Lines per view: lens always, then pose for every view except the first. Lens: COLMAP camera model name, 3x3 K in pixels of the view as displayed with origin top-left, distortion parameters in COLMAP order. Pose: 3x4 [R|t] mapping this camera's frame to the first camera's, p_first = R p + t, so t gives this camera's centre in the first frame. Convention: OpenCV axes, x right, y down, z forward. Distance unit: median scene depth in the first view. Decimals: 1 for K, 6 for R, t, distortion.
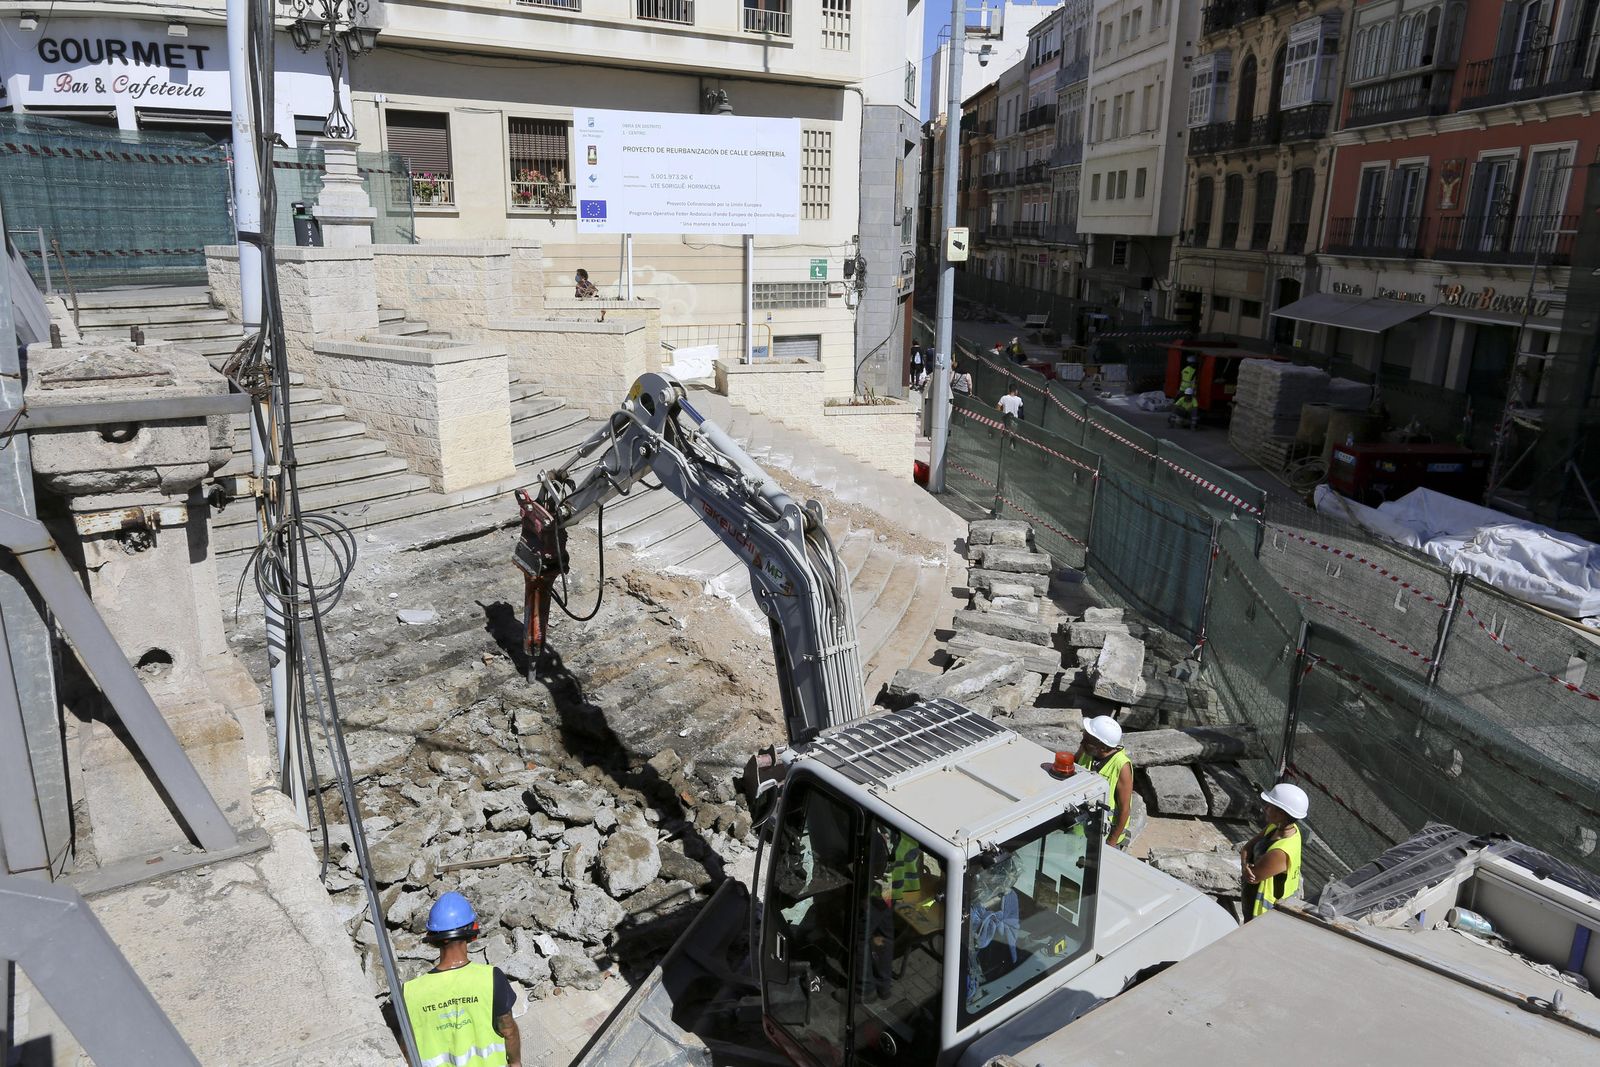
lens RADIAL K [[1109.7, 0, 802.4], [0, 1109.7, 524.4], [0, 0, 1]] dist [-0.051684, 0.075023]
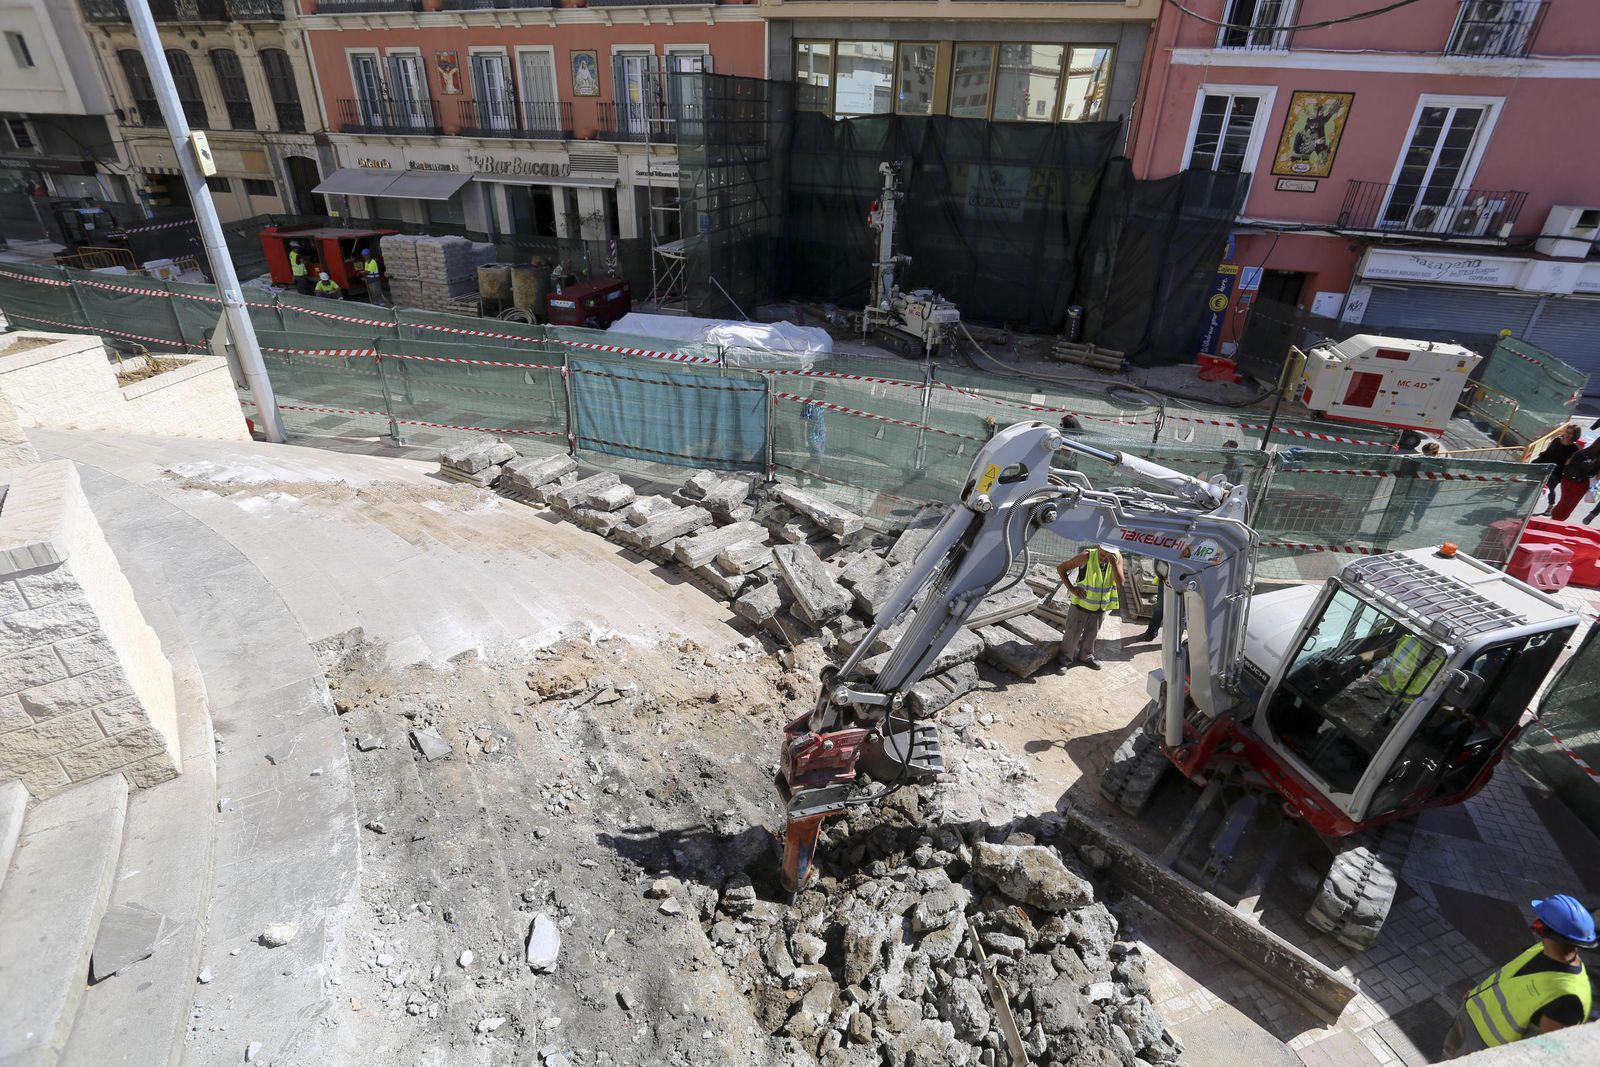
lens RADIAL K [[770.0, 0, 807.2], [0, 770.0, 529.9], [0, 0, 1]] dist [-0.067182, 0.028424]
pose [[0.387323, -0.453621, 0.802626, -0.196007], [0.222528, 0.890838, 0.396091, -0.090261], [-0.894685, 0.025191, 0.445986, 0.262613]]
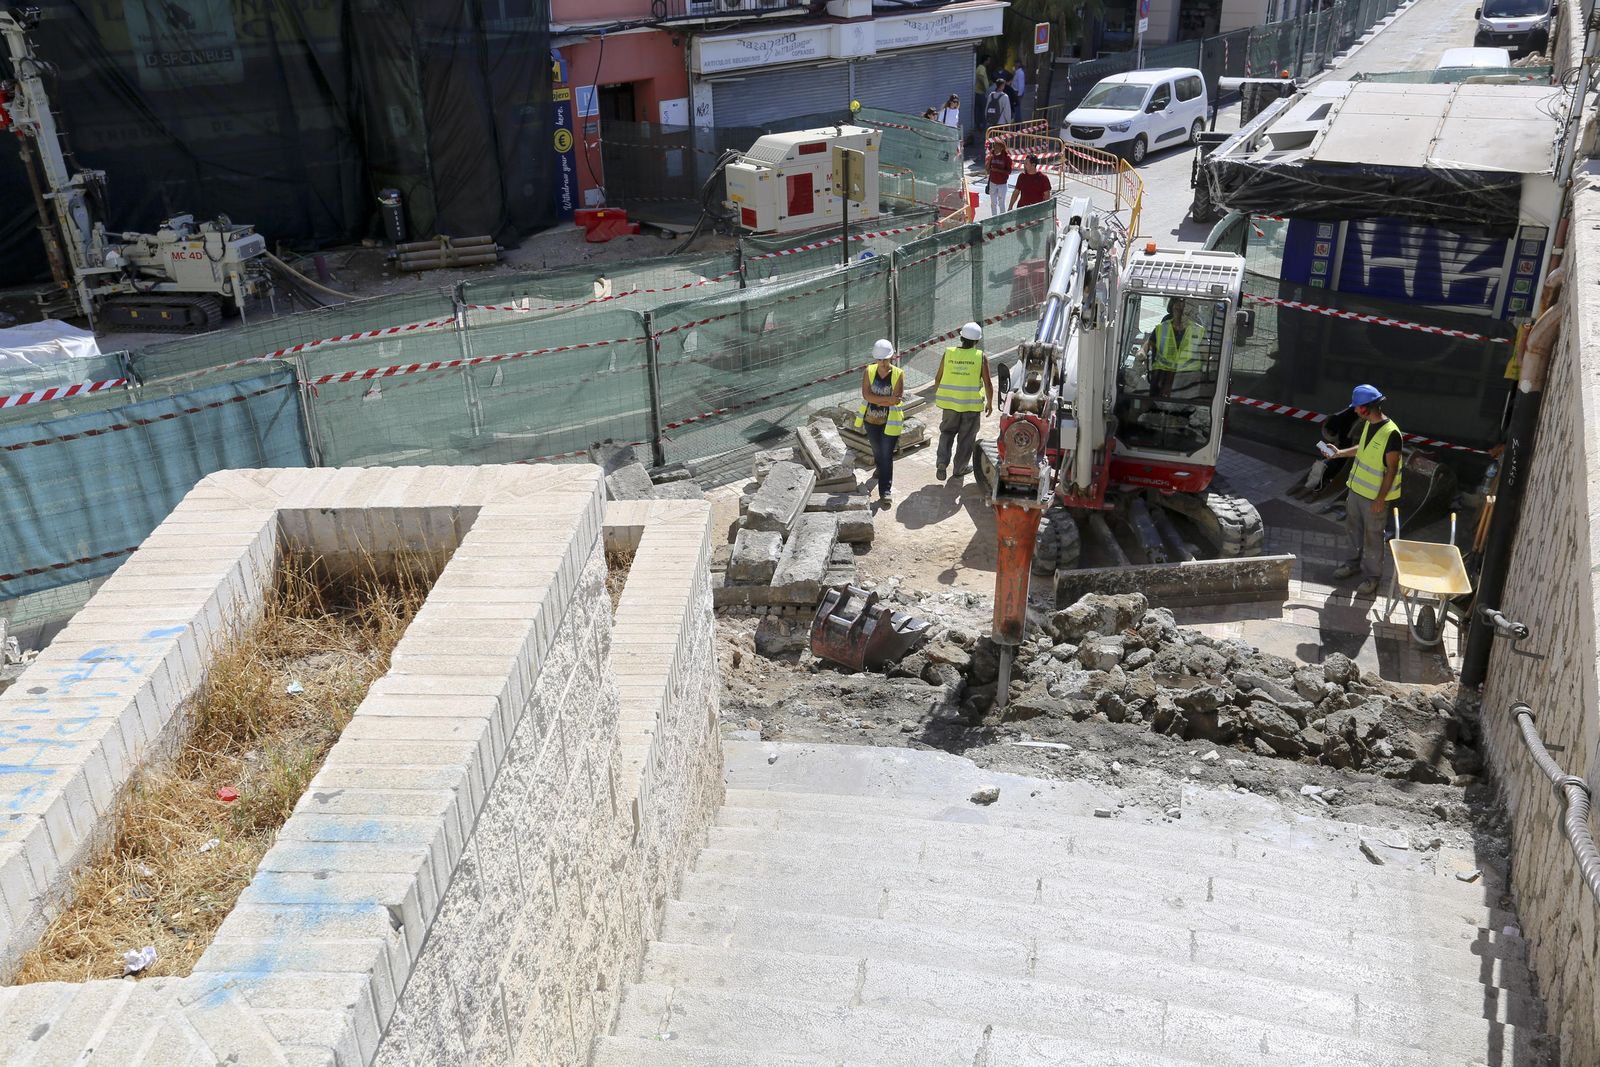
lens RADIAL K [[1380.3, 0, 803.6], [0, 1380.3, 528.8], [0, 0, 1]] dist [-0.008136, 0.081139]
pose [[-0.479850, -0.385427, 0.788156, -0.321308], [0.243158, 0.804722, 0.541569, -0.175660], [-0.842981, 0.451519, -0.292426, 0.487383]]
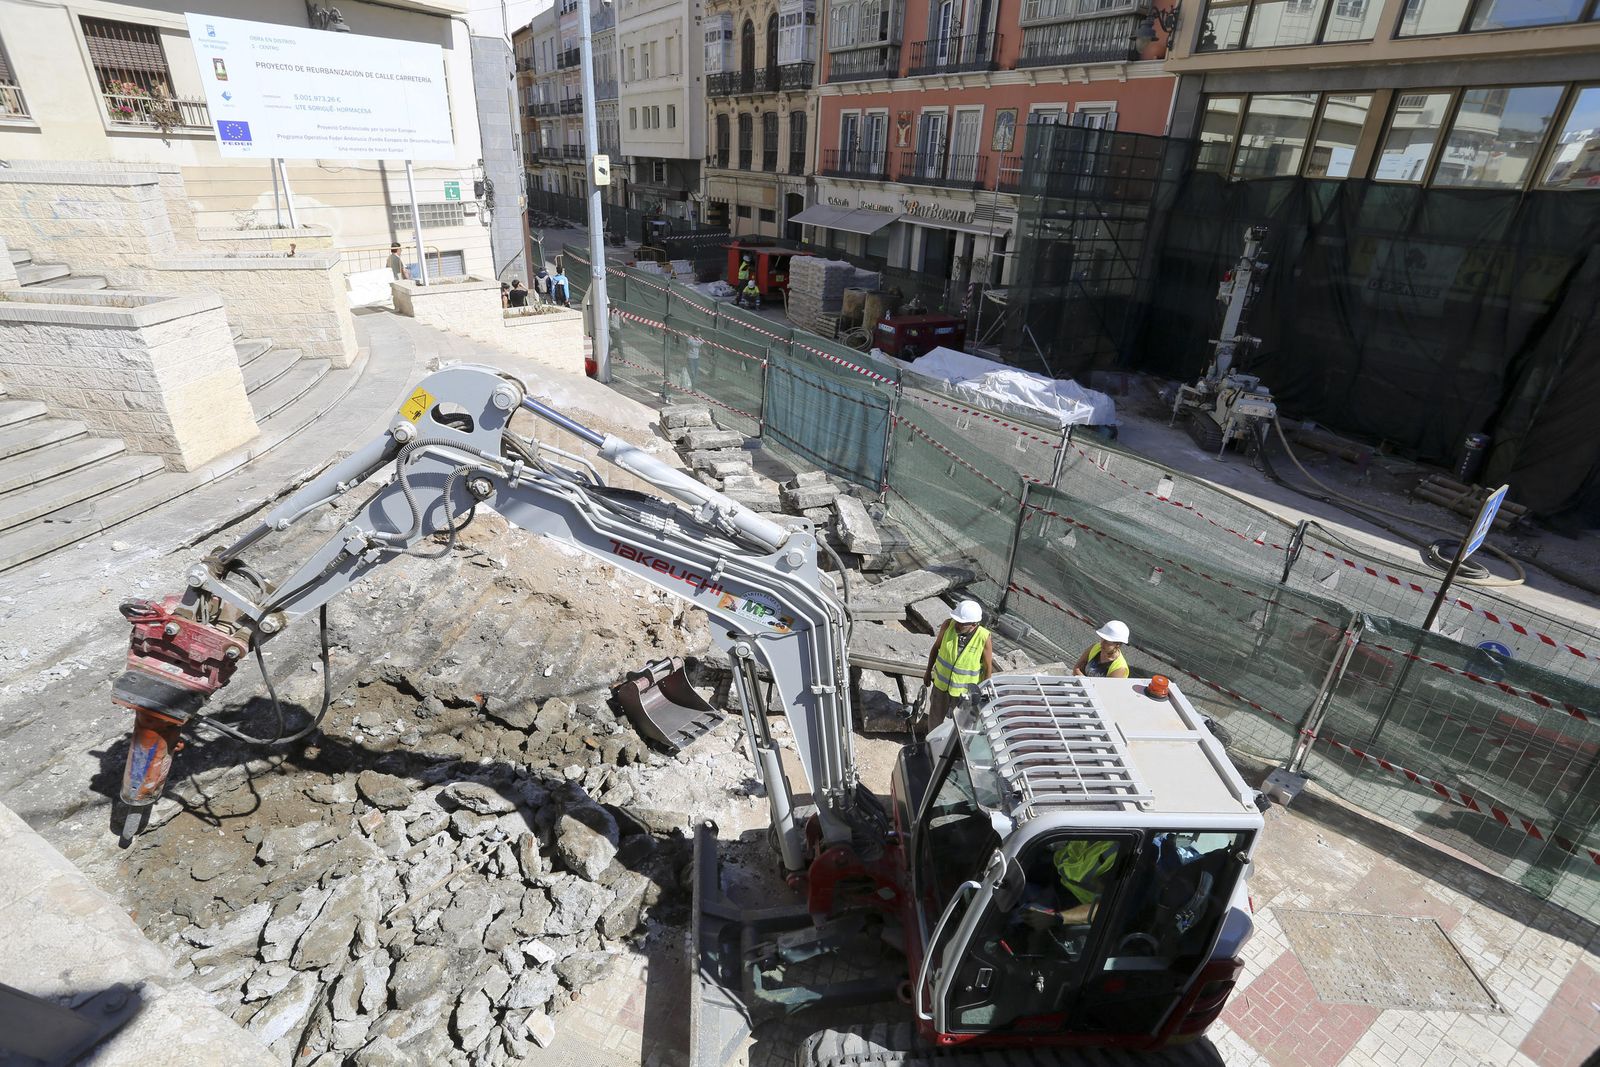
lens RADIAL K [[775.9, 0, 804.4], [0, 775.9, 527.0], [0, 0, 1]] dist [-0.073224, 0.033631]
pose [[0.880225, -0.185206, 0.436924, -0.070614], [0.095098, 0.970864, 0.219953, -0.031889], [-0.464931, -0.152057, 0.872191, 0.102150]]
